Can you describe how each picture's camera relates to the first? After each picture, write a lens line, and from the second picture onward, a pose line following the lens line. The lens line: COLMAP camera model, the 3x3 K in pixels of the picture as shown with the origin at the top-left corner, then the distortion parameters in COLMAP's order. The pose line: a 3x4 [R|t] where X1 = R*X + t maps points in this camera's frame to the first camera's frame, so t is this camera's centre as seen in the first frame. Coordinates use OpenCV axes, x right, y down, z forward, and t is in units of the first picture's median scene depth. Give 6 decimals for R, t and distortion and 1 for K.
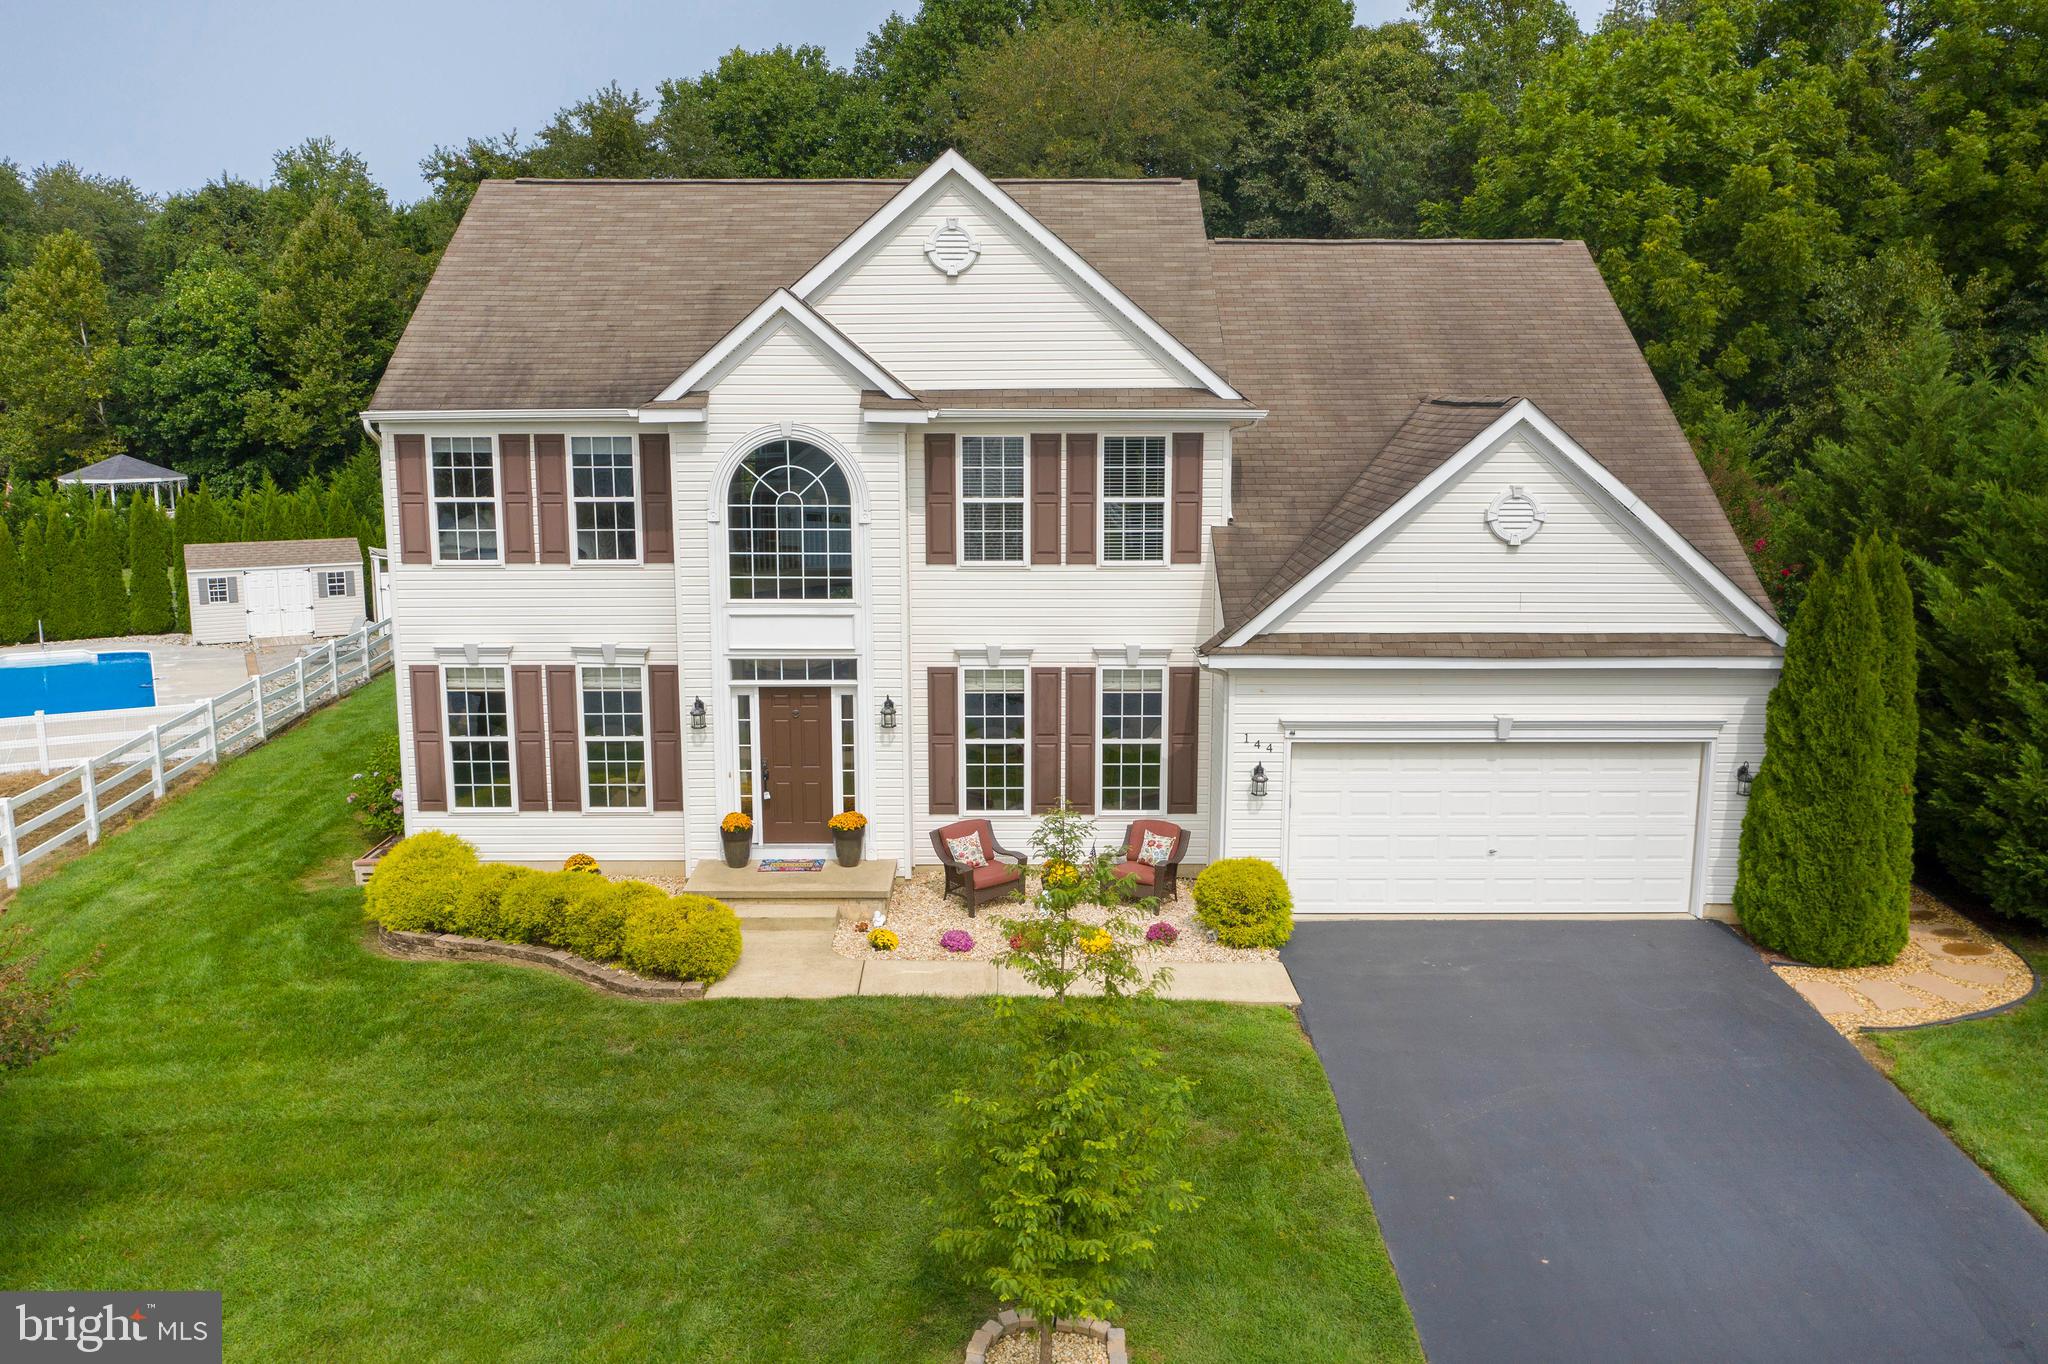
lens RADIAL K [[1628.5, 0, 1023.9], [0, 1628.5, 670.2], [0, 0, 1]] dist [-0.011367, 0.001569]
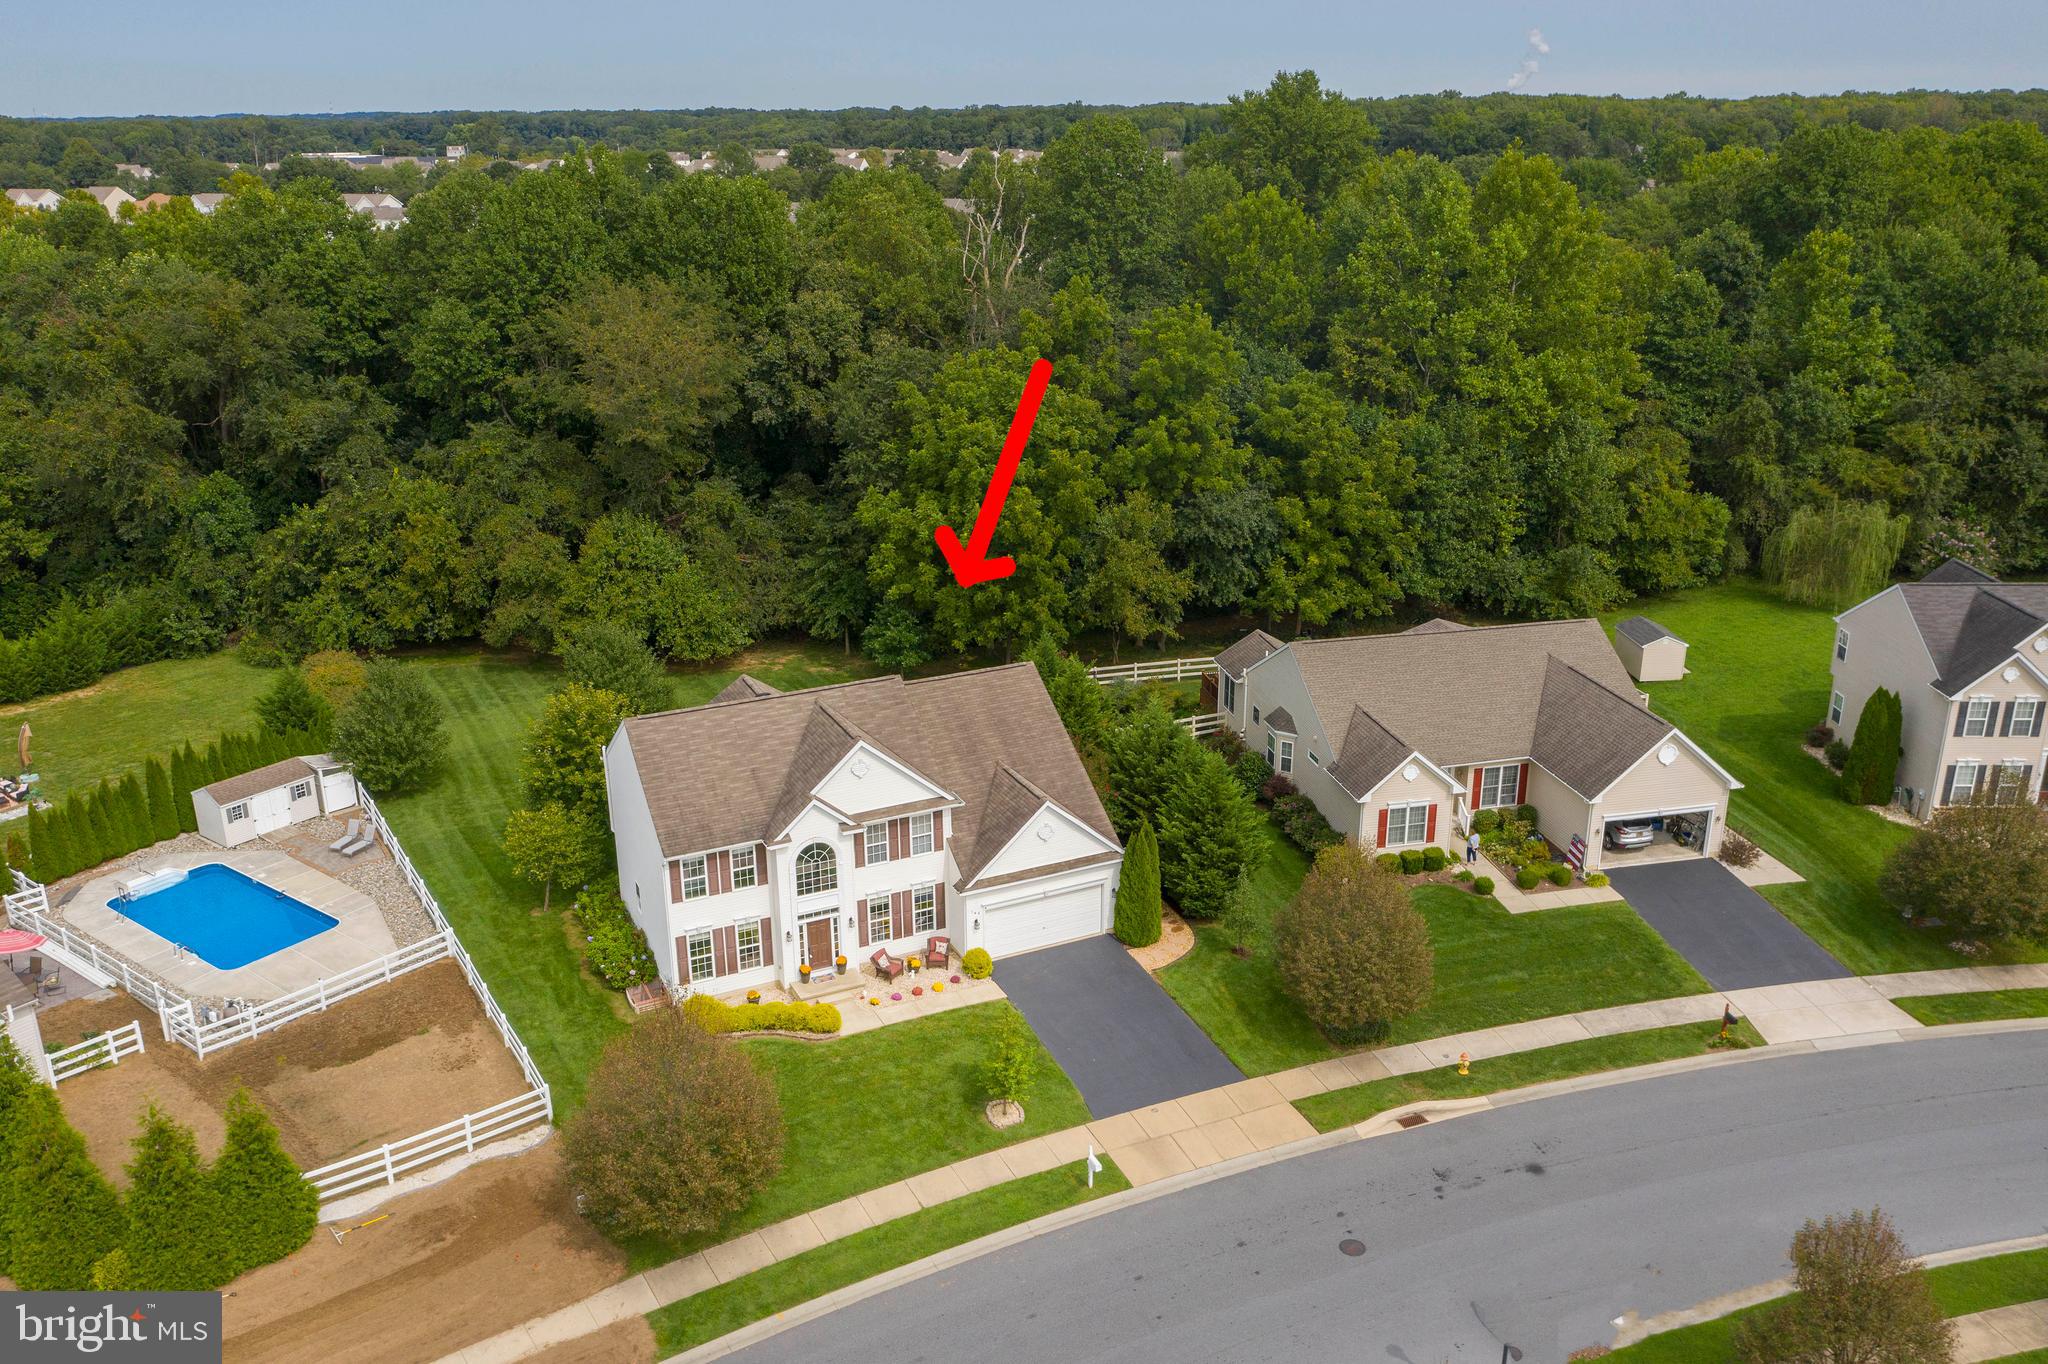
lens RADIAL K [[1628.5, 0, 1023.9], [0, 1628.5, 670.2], [0, 0, 1]] dist [-0.011367, 0.001569]
pose [[0.904903, -0.145500, 0.399975, -0.898422], [0.079089, 0.980868, 0.177883, -0.904639], [-0.418205, -0.129334, 0.899098, -1.682452]]
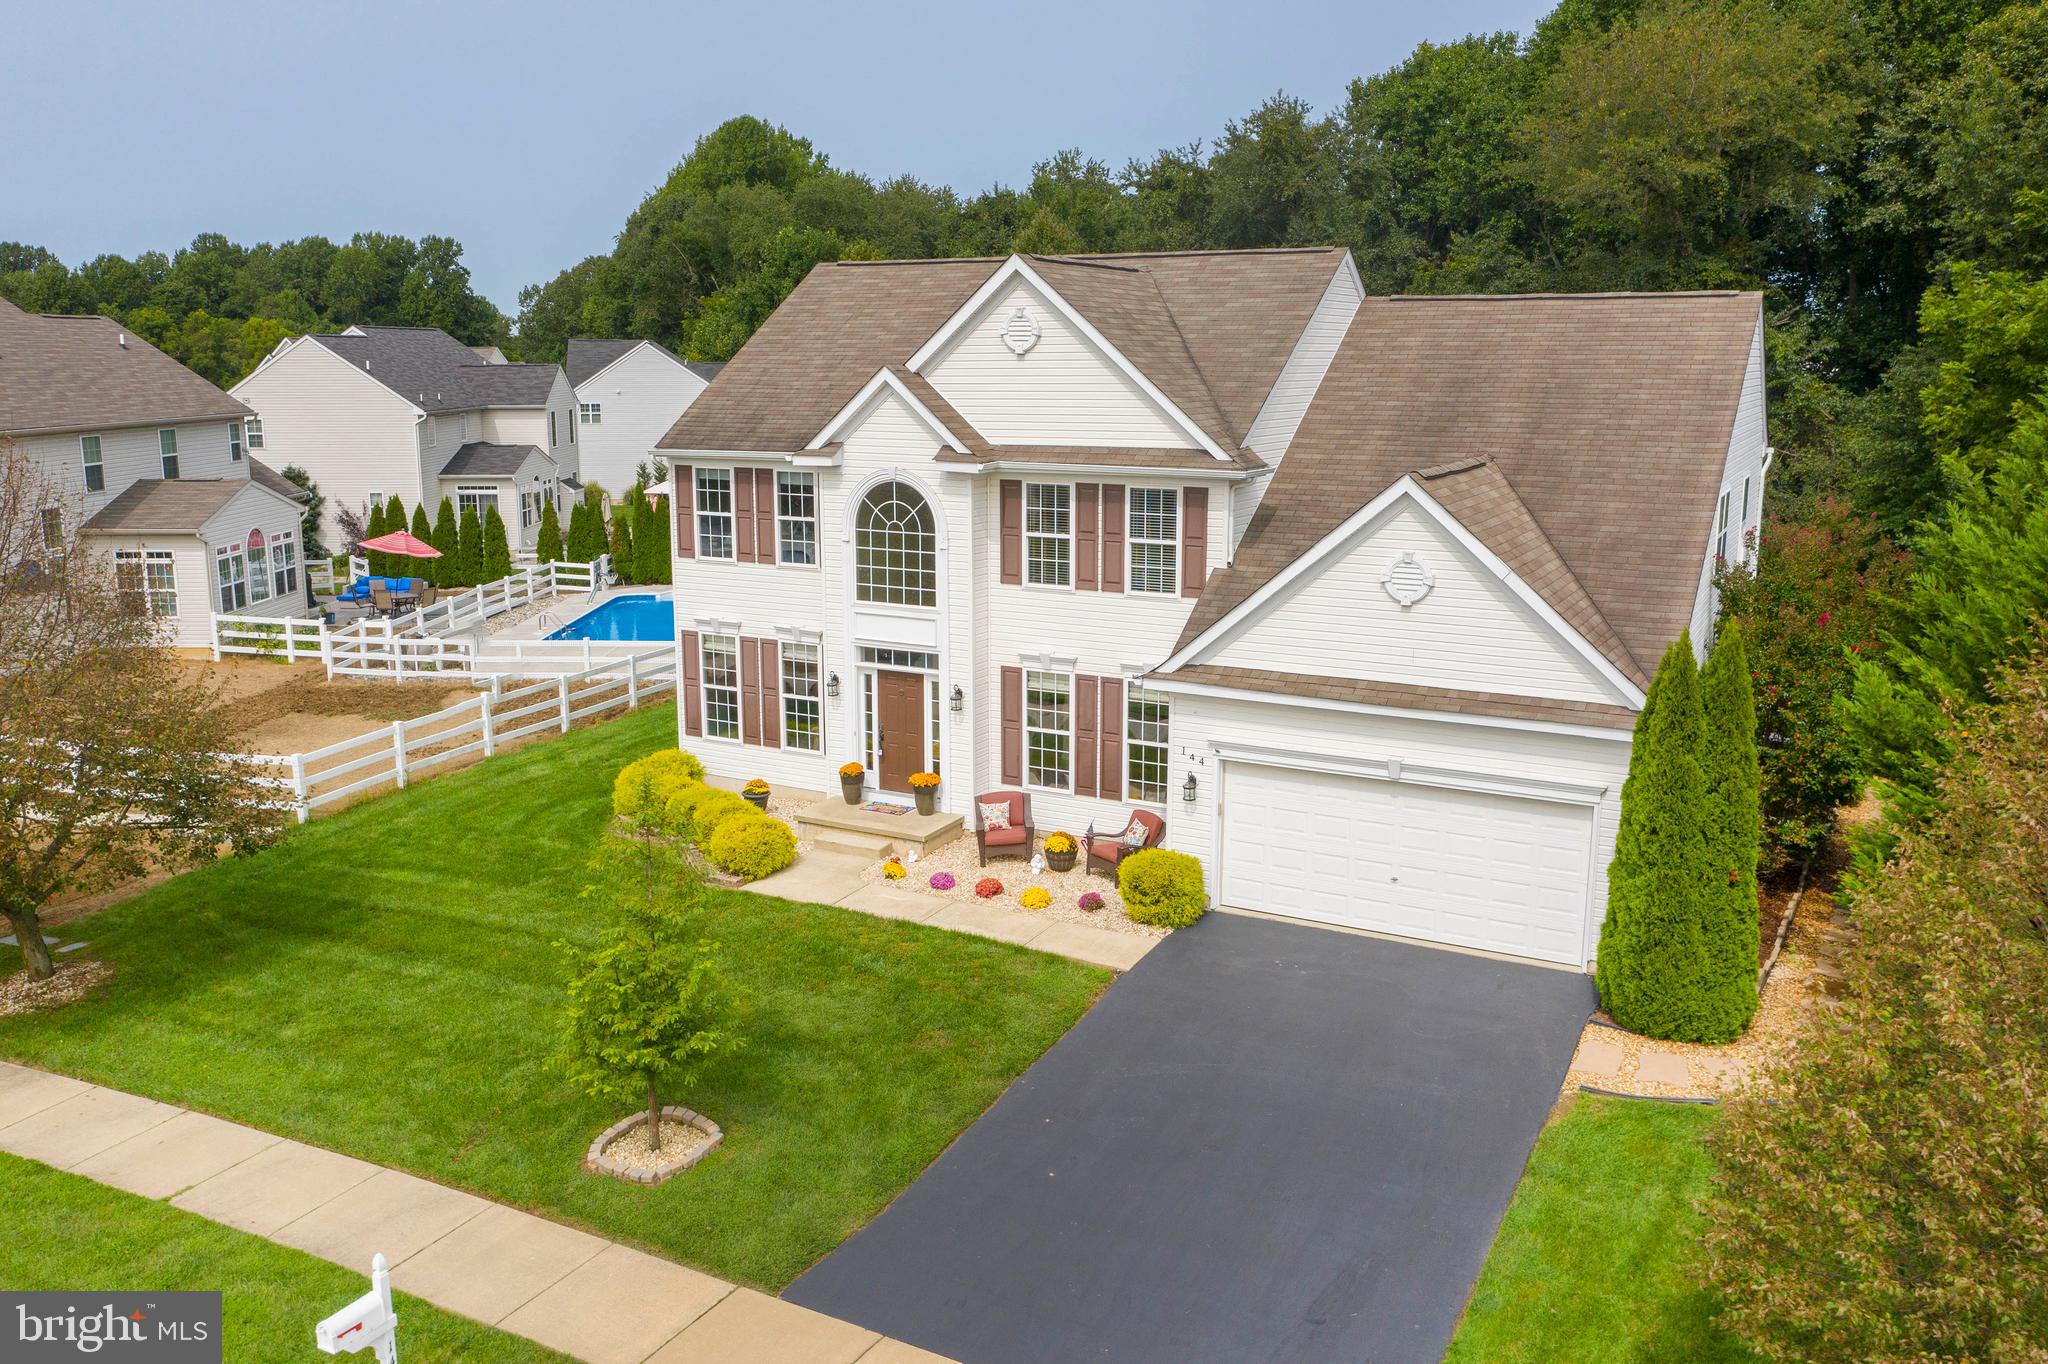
lens RADIAL K [[1628.5, 0, 1023.9], [0, 1628.5, 670.2], [0, 0, 1]] dist [-0.011367, 0.001569]
pose [[0.875292, 0.093775, -0.474415, 0.557582], [-0.083185, 0.995592, 0.043318, -0.054765], [0.476386, 0.001549, 0.879235, -0.088596]]
